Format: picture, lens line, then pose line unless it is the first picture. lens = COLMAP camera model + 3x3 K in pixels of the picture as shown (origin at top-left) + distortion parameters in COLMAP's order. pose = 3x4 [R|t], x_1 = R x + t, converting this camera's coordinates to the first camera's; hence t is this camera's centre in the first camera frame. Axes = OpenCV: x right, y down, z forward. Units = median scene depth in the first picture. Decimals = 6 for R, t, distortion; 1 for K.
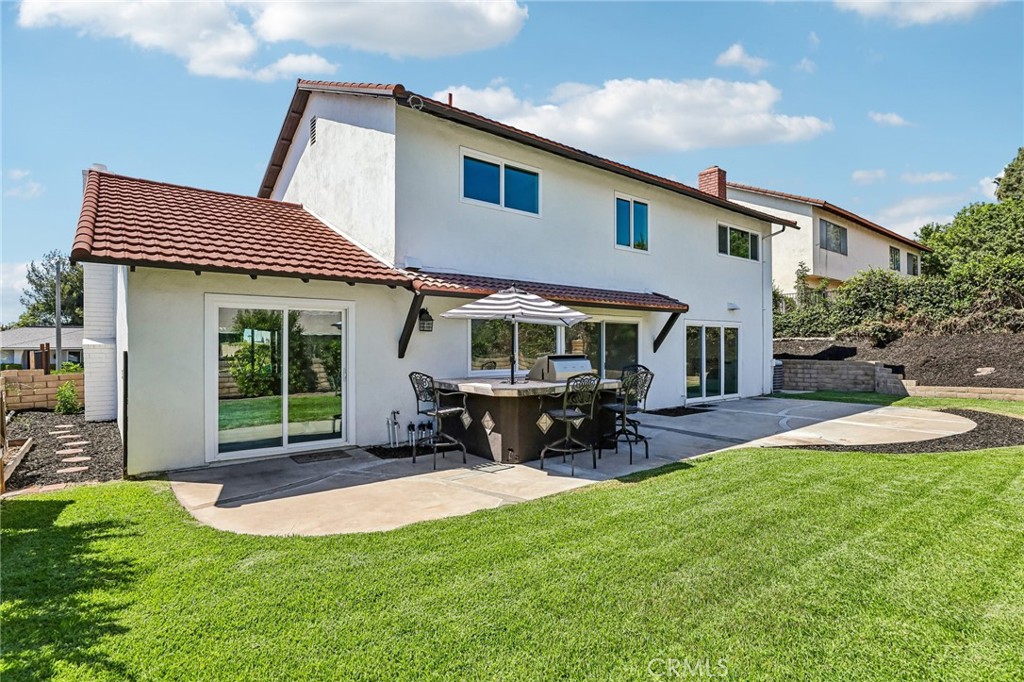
lens RADIAL K [[522.8, 0, 512.0], [0, 522.8, 341.0], [0, 0, 1]] dist [-0.030387, 0.011140]
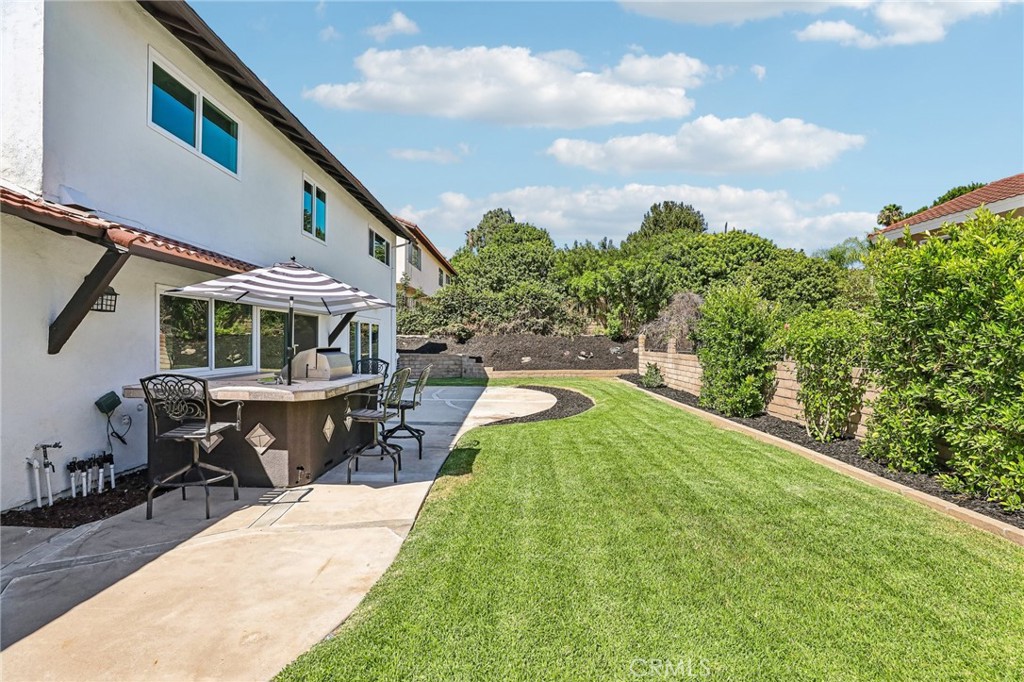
lens RADIAL K [[474.9, 0, 516.1], [0, 474.9, 339.3], [0, 0, 1]] dist [-0.041991, 0.016221]
pose [[0.624548, 0.012670, 0.780883, -0.250629], [-0.013954, 0.999890, -0.005063, 0.009740], [-0.780861, -0.007735, 0.624656, 0.218386]]
